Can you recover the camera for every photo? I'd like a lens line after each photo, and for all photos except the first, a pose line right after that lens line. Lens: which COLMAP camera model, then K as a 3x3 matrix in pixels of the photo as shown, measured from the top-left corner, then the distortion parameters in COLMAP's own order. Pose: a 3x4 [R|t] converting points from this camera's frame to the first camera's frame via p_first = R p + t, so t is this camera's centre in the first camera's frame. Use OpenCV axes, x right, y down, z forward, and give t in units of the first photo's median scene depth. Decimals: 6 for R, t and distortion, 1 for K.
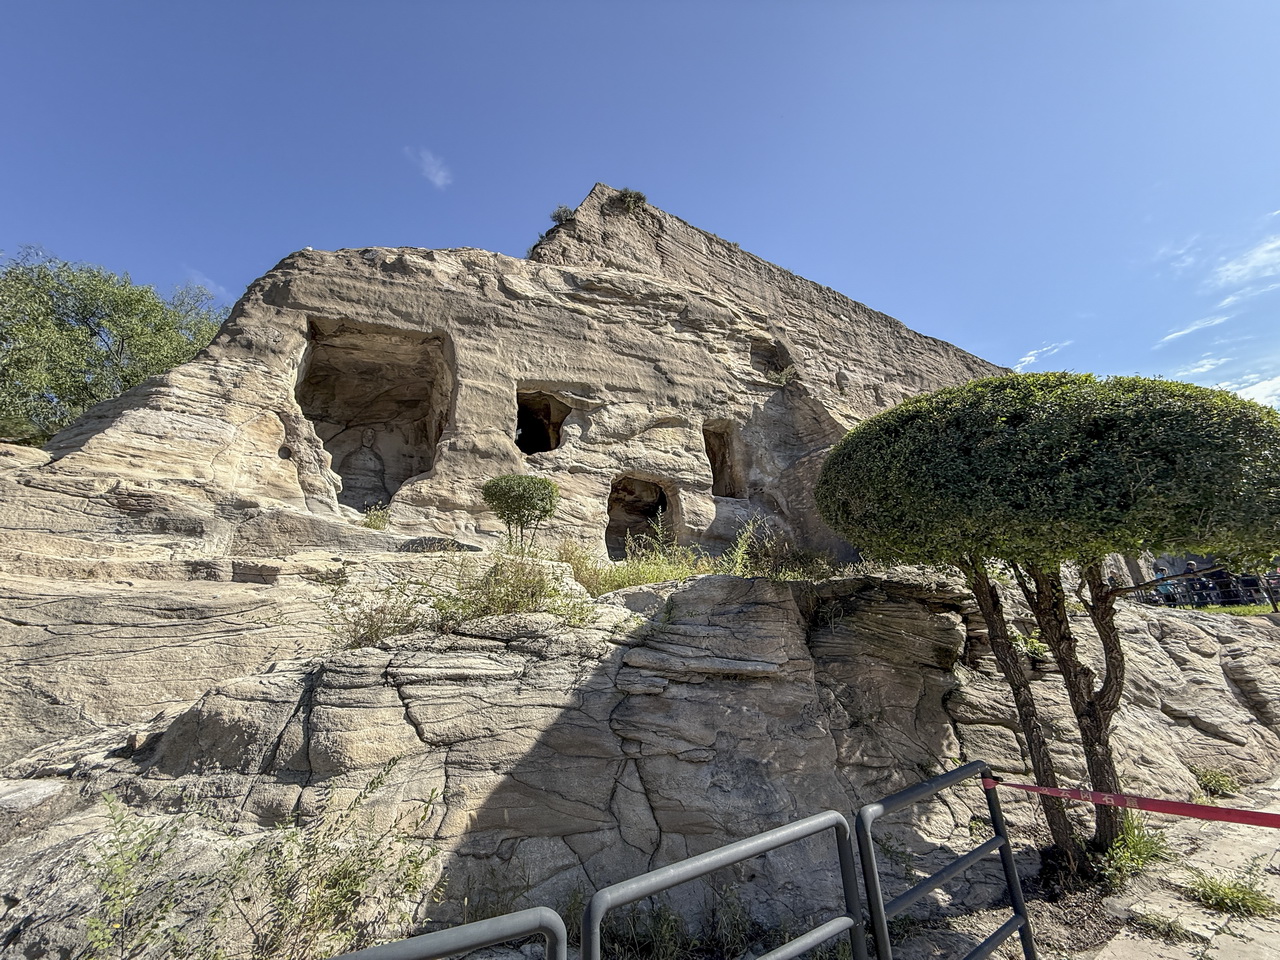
lens RADIAL K [[507.6, 0, 636.6], [0, 507.6, 478.5], [0, 0, 1]] dist [-0.000344, 0.000004]
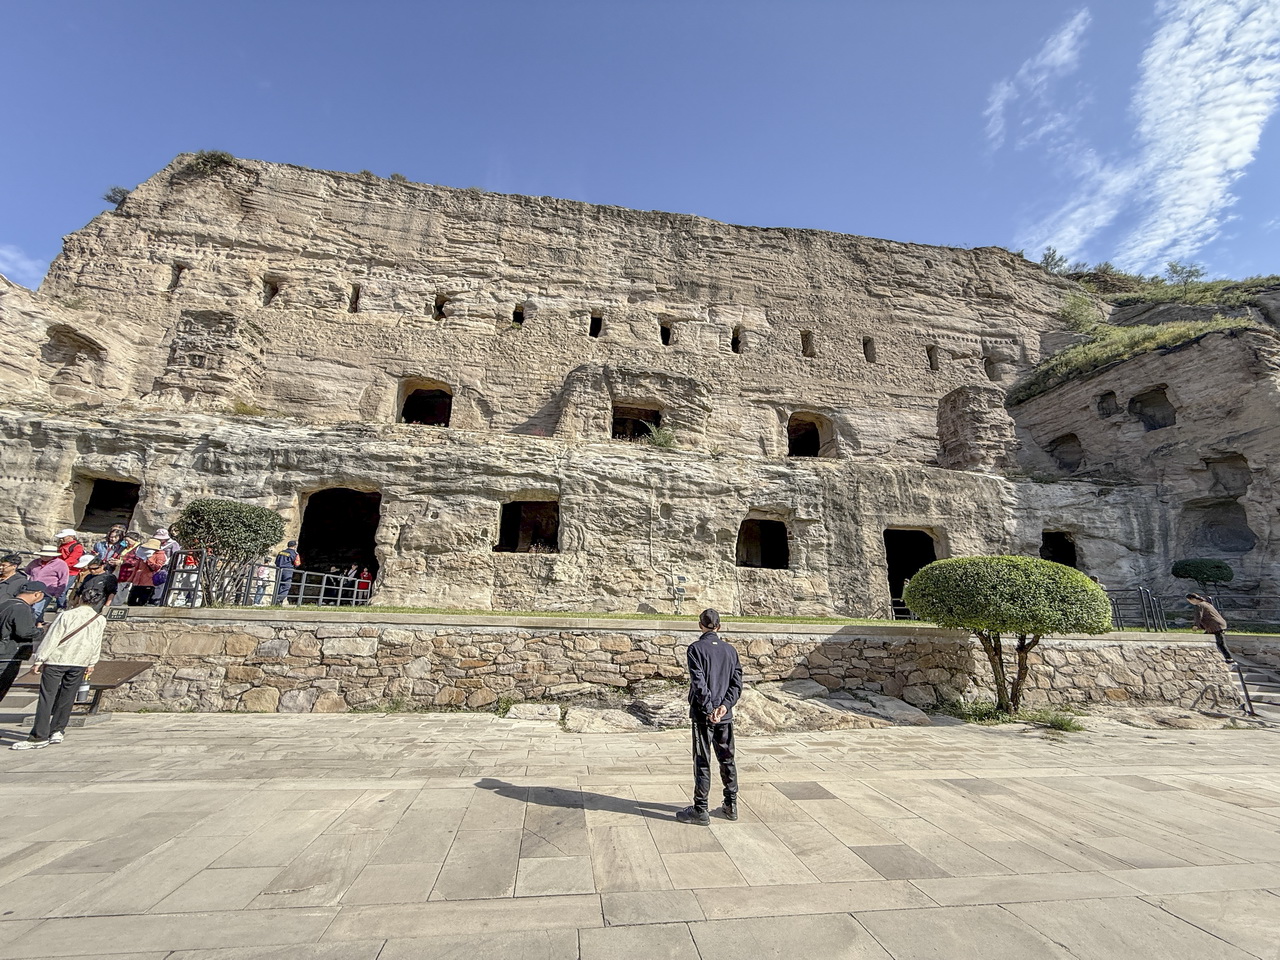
lens RADIAL K [[507.6, 0, 636.6], [0, 507.6, 478.5], [0, 0, 1]] dist [-0.000344, 0.000004]
pose [[0.915539, -0.029175, -0.401170, 1.223790], [0.048877, 0.998044, 0.038964, 0.069936], [0.399249, -0.055281, 0.915175, 0.438507]]
